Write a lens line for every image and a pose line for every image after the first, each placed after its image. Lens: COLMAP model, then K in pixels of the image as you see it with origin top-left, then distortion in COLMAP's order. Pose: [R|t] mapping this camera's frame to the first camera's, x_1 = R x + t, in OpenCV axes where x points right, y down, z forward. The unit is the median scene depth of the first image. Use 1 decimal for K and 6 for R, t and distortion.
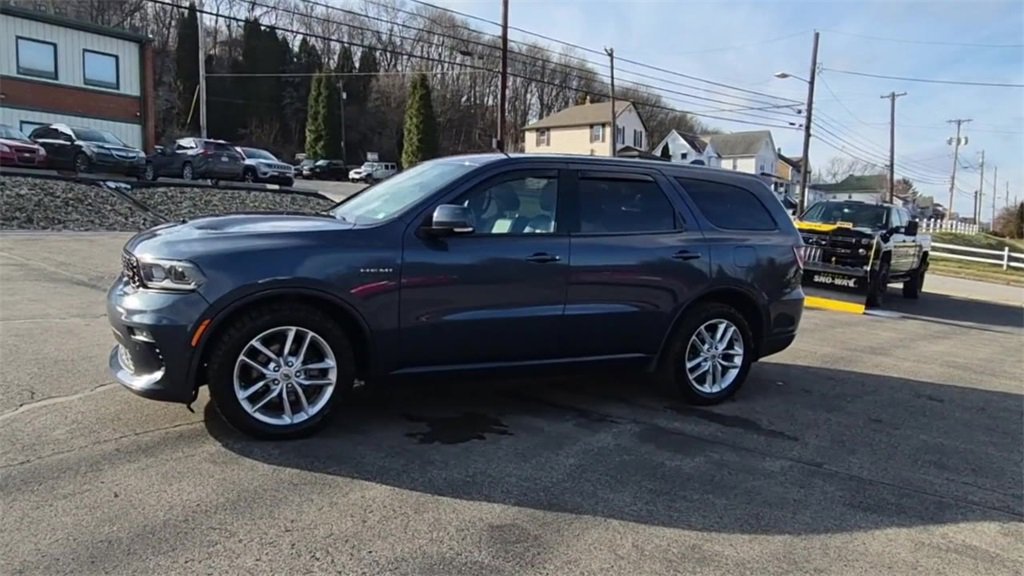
lens RADIAL K [[759.7, 0, 514.9], [0, 759.7, 295.4], [0, 0, 1]] dist [0.007711, 0.001569]
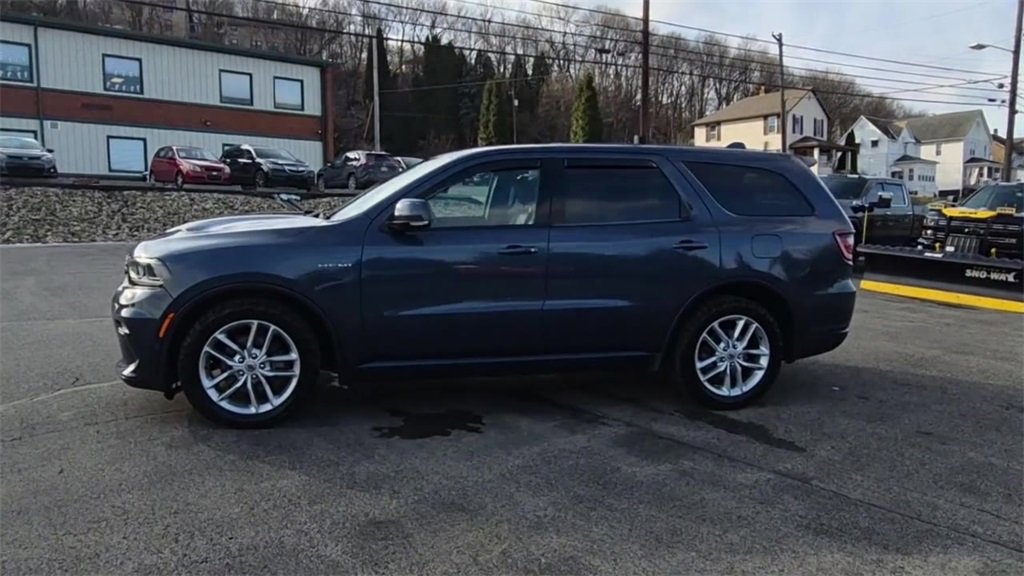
lens RADIAL K [[759.7, 0, 515.0], [0, 759.7, 287.2], [0, 0, 1]] dist [0.007711, 0.001569]
pose [[0.970724, -0.008139, -0.240060, 0.196703], [0.005005, 0.999894, -0.013660, 0.007699], [0.240145, 0.012059, 0.970662, 0.045364]]
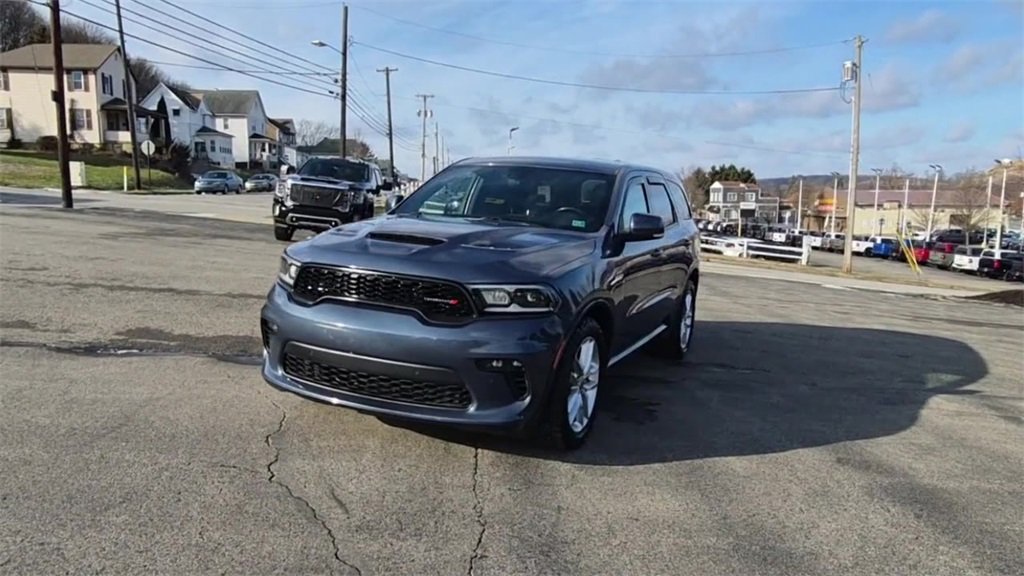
lens RADIAL K [[759.7, 0, 516.0], [0, 759.7, 288.9], [0, 0, 1]] dist [0.007711, 0.001569]
pose [[0.767725, -0.089721, 0.634467, -0.655958], [0.060319, 0.995871, 0.067841, -0.064552], [-0.637935, -0.013813, 0.769967, 0.166857]]
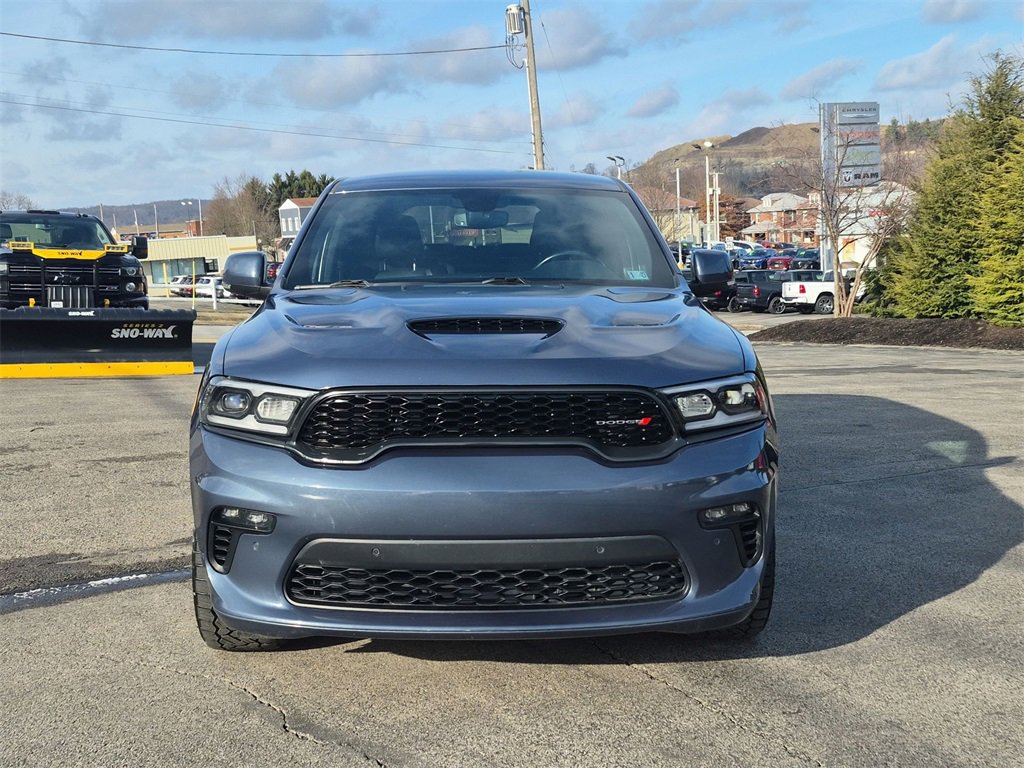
lens RADIAL K [[1252.3, 0, 507.6], [0, 1252.3, 377.2], [0, 0, 1]] dist [0.105982, 0.000000]
pose [[0.420327, -0.162926, 0.892626, -0.853153], [0.146621, 0.983015, 0.110382, -0.109174], [-0.895448, 0.084481, 0.437076, 0.451228]]
